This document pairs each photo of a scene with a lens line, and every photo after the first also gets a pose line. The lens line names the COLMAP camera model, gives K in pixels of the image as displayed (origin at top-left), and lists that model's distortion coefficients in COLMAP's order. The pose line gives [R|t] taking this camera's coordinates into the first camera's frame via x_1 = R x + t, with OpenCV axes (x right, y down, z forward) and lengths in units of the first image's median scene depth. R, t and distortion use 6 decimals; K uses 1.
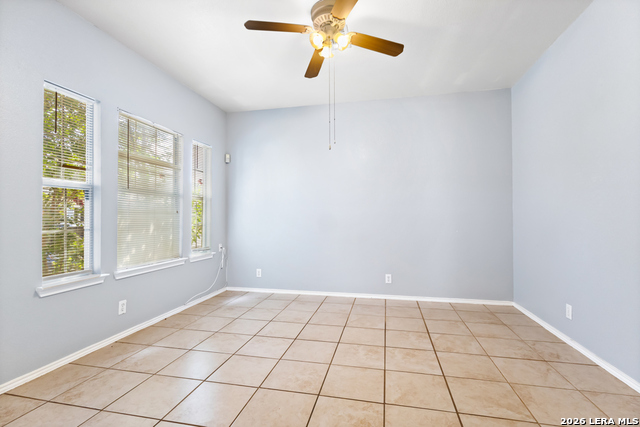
lens RADIAL K [[297.7, 0, 320.5], [0, 297.7, 215.9], [0, 0, 1]] dist [0.001626, 0.000184]
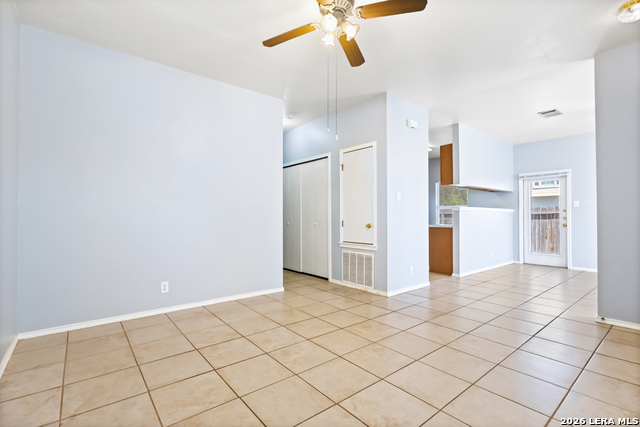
lens RADIAL K [[297.7, 0, 320.9], [0, 297.7, 214.7], [0, 0, 1]] dist [0.001626, 0.000184]
pose [[-0.784969, 0.005979, 0.619507, -0.467483], [-0.003593, 0.999893, -0.014202, 0.029768], [-0.619525, -0.013374, -0.784863, 1.582824]]
